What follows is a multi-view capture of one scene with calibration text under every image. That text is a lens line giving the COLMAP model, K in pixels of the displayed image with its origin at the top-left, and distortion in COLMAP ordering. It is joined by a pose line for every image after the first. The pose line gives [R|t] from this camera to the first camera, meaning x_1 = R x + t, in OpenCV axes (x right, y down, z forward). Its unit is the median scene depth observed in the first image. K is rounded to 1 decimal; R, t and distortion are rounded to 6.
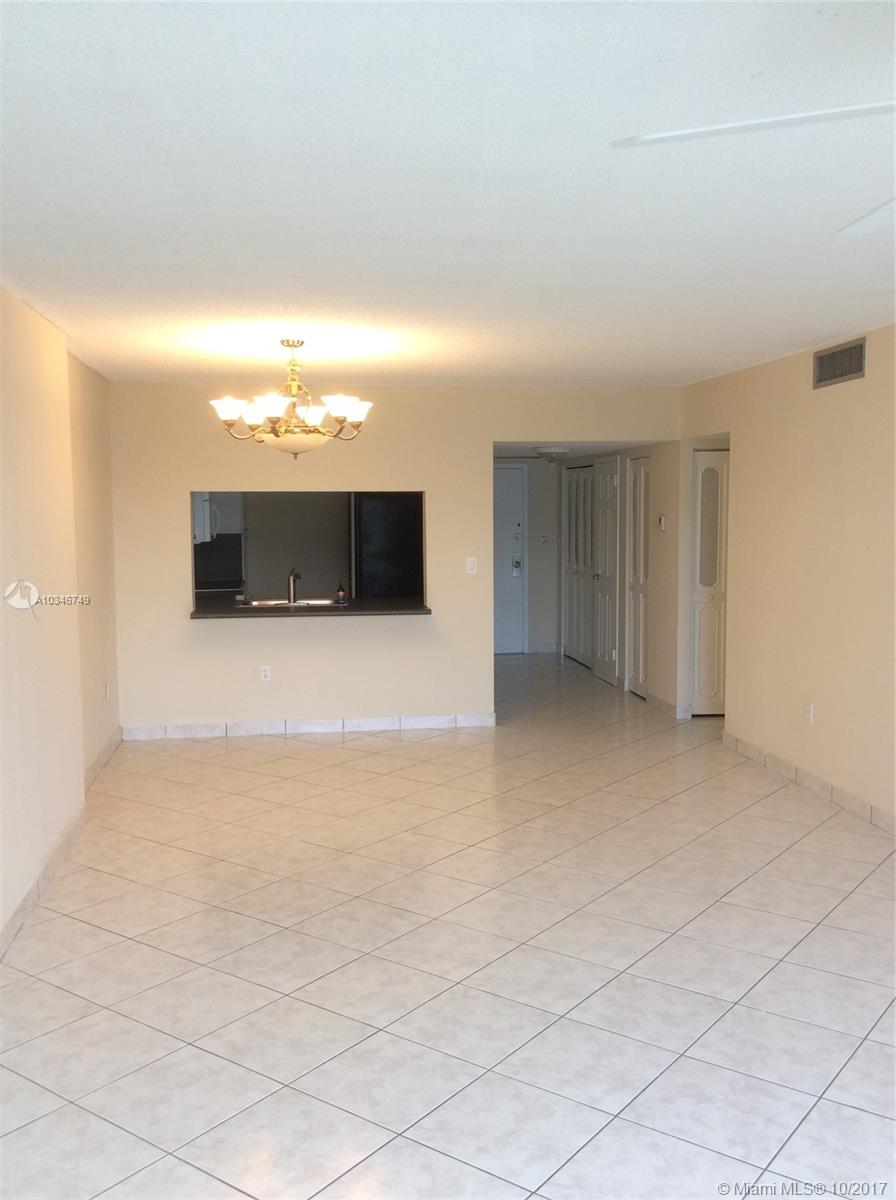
lens RADIAL K [[1106.2, 0, 445.2], [0, 1106.2, 590.6], [0, 0, 1]] dist [0.098273, -0.189691]
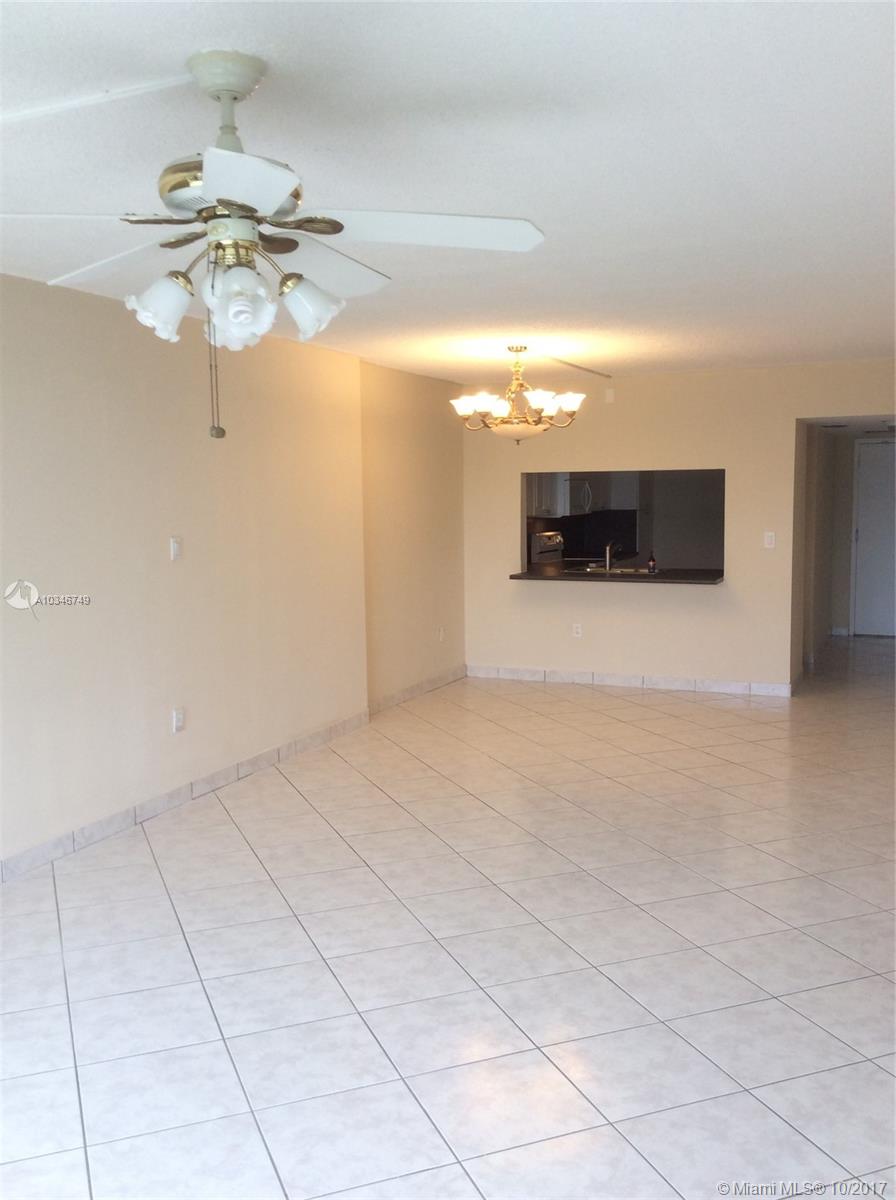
lens RADIAL K [[1106.2, 0, 428.8], [0, 1106.2, 571.3], [0, 0, 1]] dist [0.098273, -0.189691]
pose [[0.839733, 0.036028, -0.541804, 0.330672], [-0.035714, 0.999300, 0.011097, 0.006838], [0.541824, 0.010032, 0.840432, -0.048102]]
